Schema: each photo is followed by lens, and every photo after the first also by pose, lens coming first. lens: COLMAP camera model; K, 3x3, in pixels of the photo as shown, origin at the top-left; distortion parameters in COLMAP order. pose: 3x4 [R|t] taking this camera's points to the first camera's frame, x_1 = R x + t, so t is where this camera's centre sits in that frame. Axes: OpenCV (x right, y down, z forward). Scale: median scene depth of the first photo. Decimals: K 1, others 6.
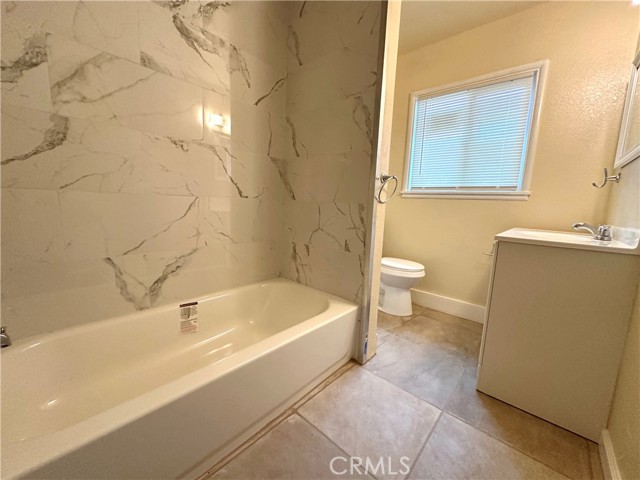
lens RADIAL K [[255.8, 0, 320.0], [0, 255.8, 240.0], [0, 0, 1]] dist [-0.003270, 0.000121]
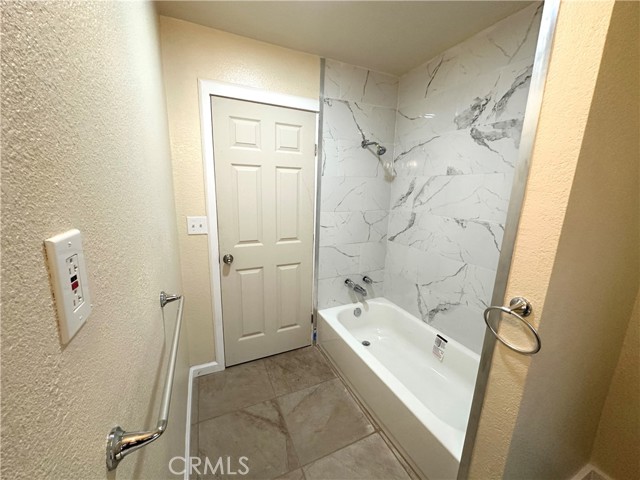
lens RADIAL K [[255.8, 0, 320.0], [0, 255.8, 240.0], [0, 0, 1]] dist [-0.003270, 0.000121]
pose [[-0.398400, 0.136080, -0.907061, 0.859558], [-0.163999, 0.962428, 0.216418, -0.415452], [0.902431, 0.234978, -0.361114, 0.770111]]
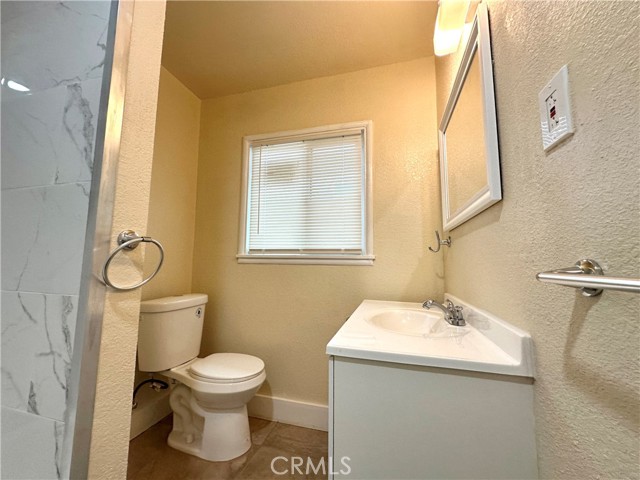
lens RADIAL K [[255.8, 0, 320.0], [0, 255.8, 240.0], [0, 0, 1]] dist [-0.003270, 0.000121]
pose [[0.898466, 0.007027, 0.438987, 0.356545], [0.088518, 0.976440, -0.196797, -0.110070], [-0.430027, 0.215673, 0.876676, 0.396628]]
